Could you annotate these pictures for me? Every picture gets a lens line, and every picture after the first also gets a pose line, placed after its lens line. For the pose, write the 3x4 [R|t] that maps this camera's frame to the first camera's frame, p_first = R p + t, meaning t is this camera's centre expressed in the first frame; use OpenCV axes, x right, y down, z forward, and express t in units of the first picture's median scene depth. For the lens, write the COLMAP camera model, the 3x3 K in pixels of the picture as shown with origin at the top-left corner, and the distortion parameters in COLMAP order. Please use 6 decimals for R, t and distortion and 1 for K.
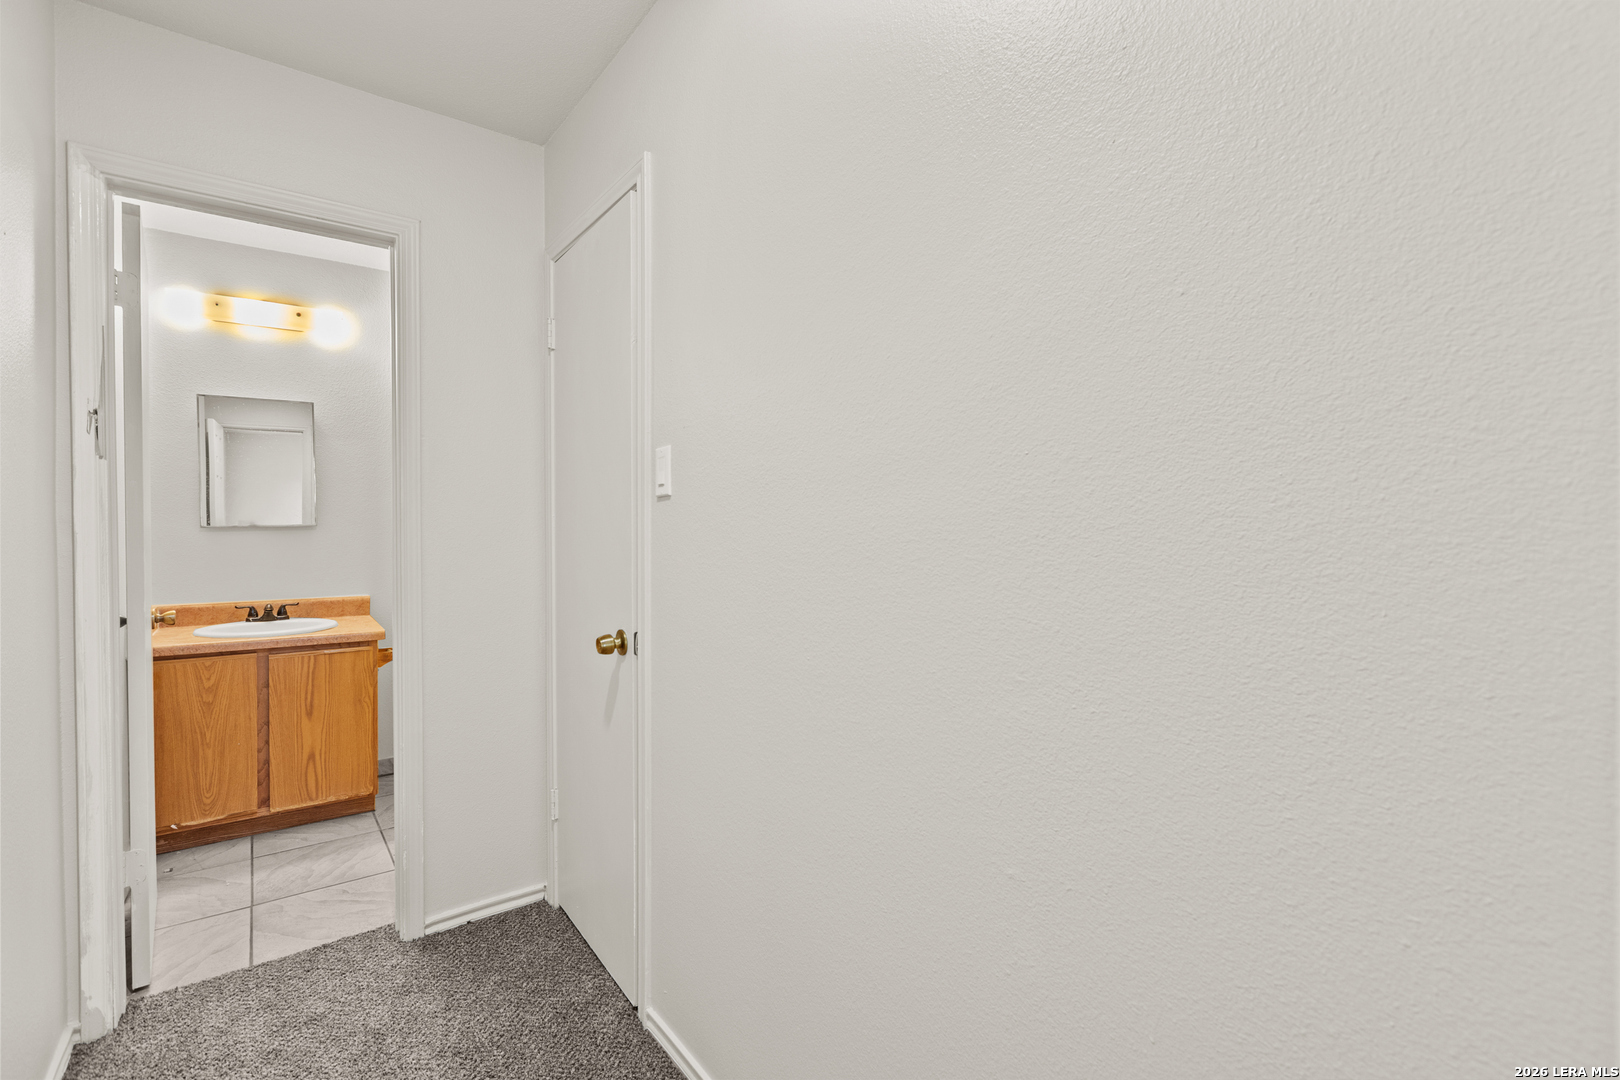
lens RADIAL K [[738.1, 0, 811.4], [0, 738.1, 535.4], [0, 0, 1]] dist [0.000357, 0.000994]
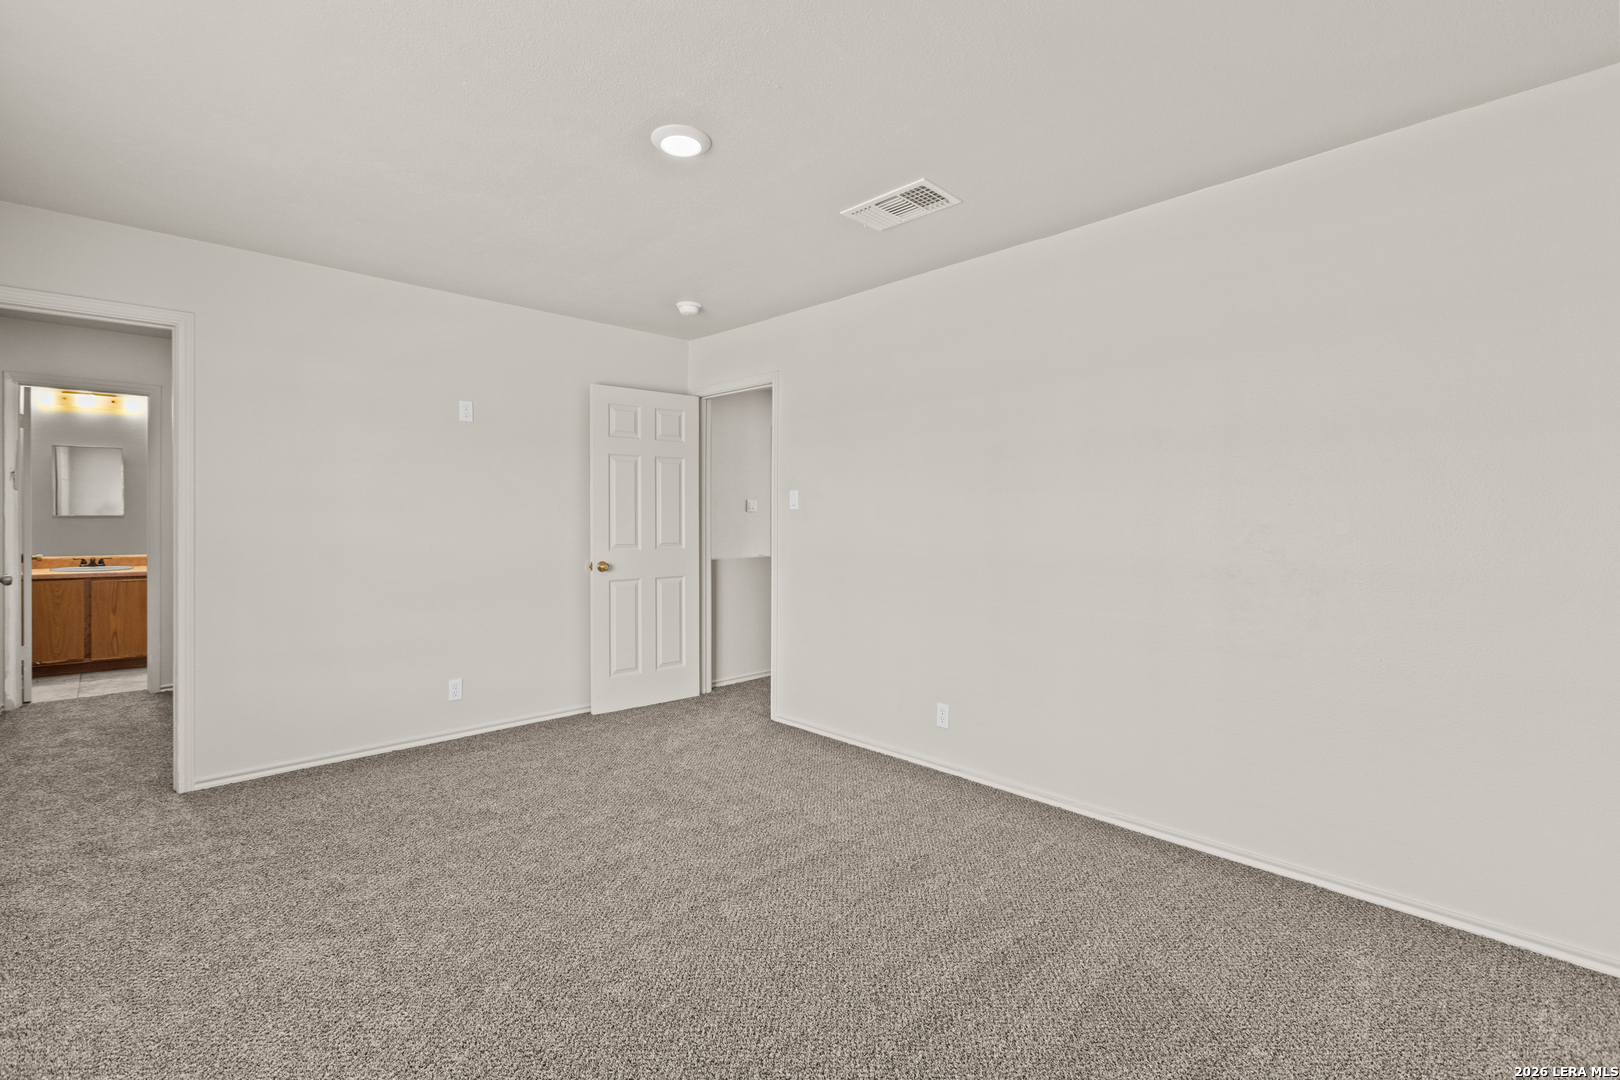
lens RADIAL K [[738.1, 0, 805.1], [0, 738.1, 524.2], [0, 0, 1]] dist [0.000357, 0.000994]
pose [[0.993662, 0.005357, 0.112278, 0.926511], [-0.004503, 0.999959, -0.007853, 0.016345], [-0.112316, 0.007298, 0.993646, -1.163450]]
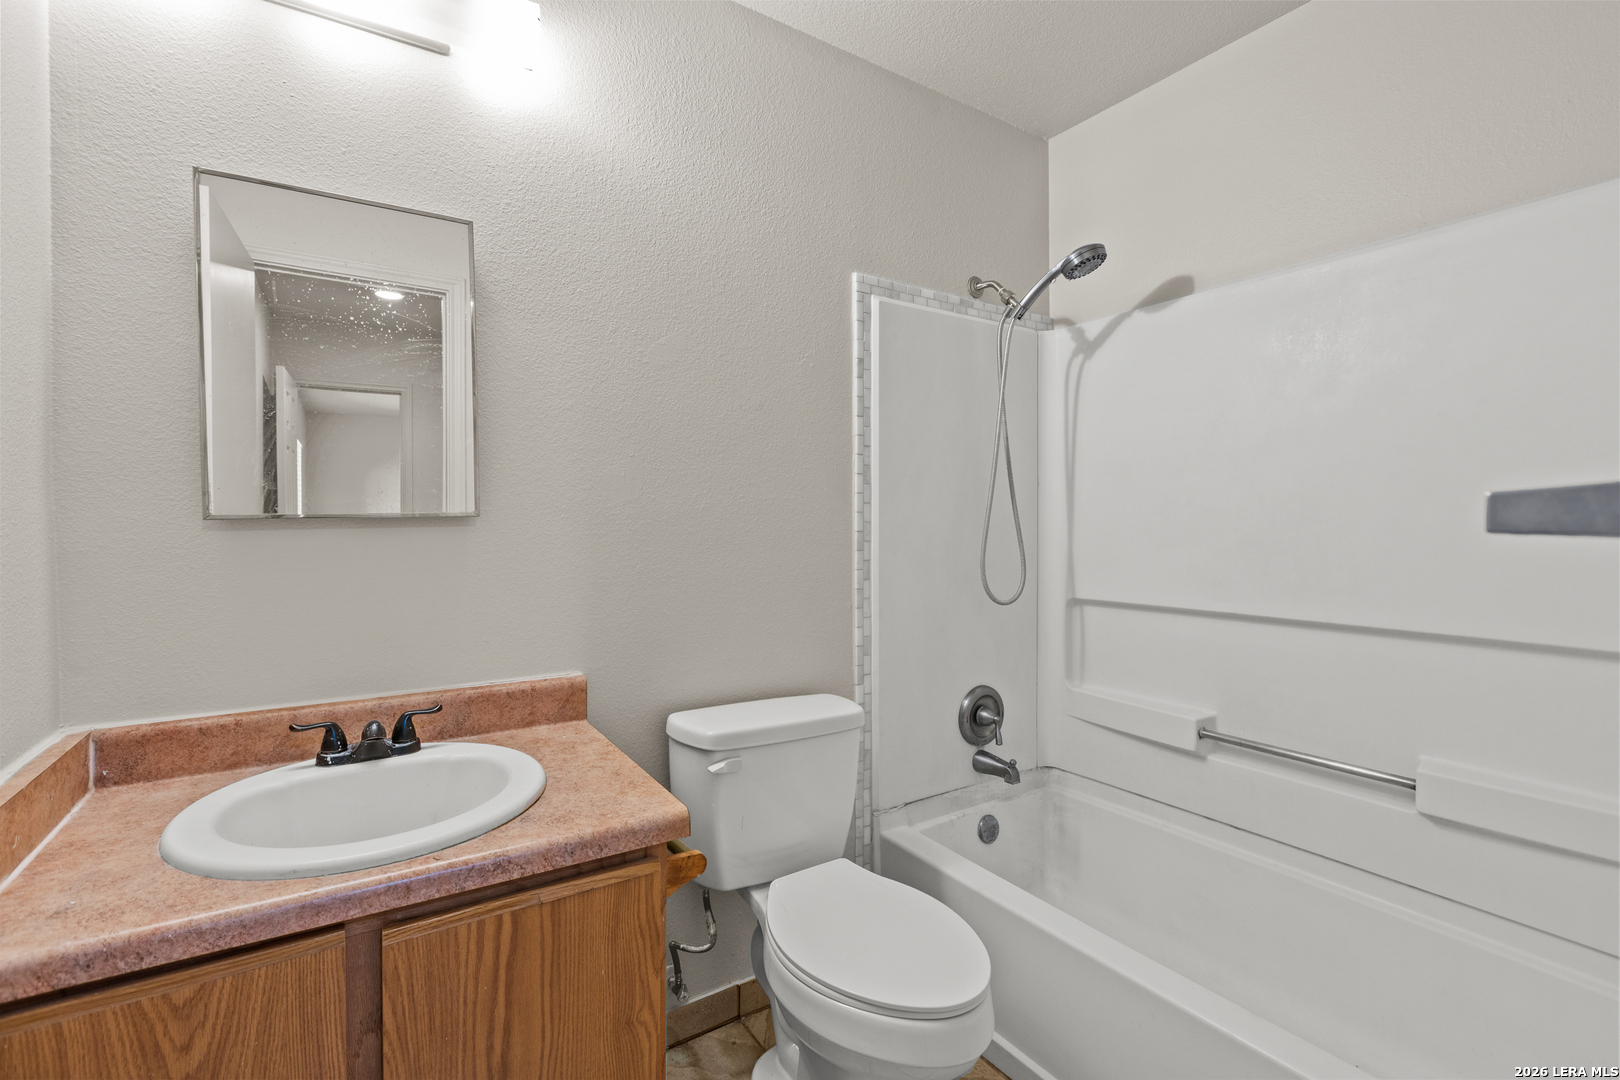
lens RADIAL K [[738.1, 0, 813.3], [0, 738.1, 546.8], [0, 0, 1]] dist [0.000357, 0.000994]
pose [[0.997132, 0.010297, -0.074978, -0.519518], [-0.008775, 0.999749, 0.020604, -0.006256], [0.075172, -0.019887, 0.996972, 0.690517]]
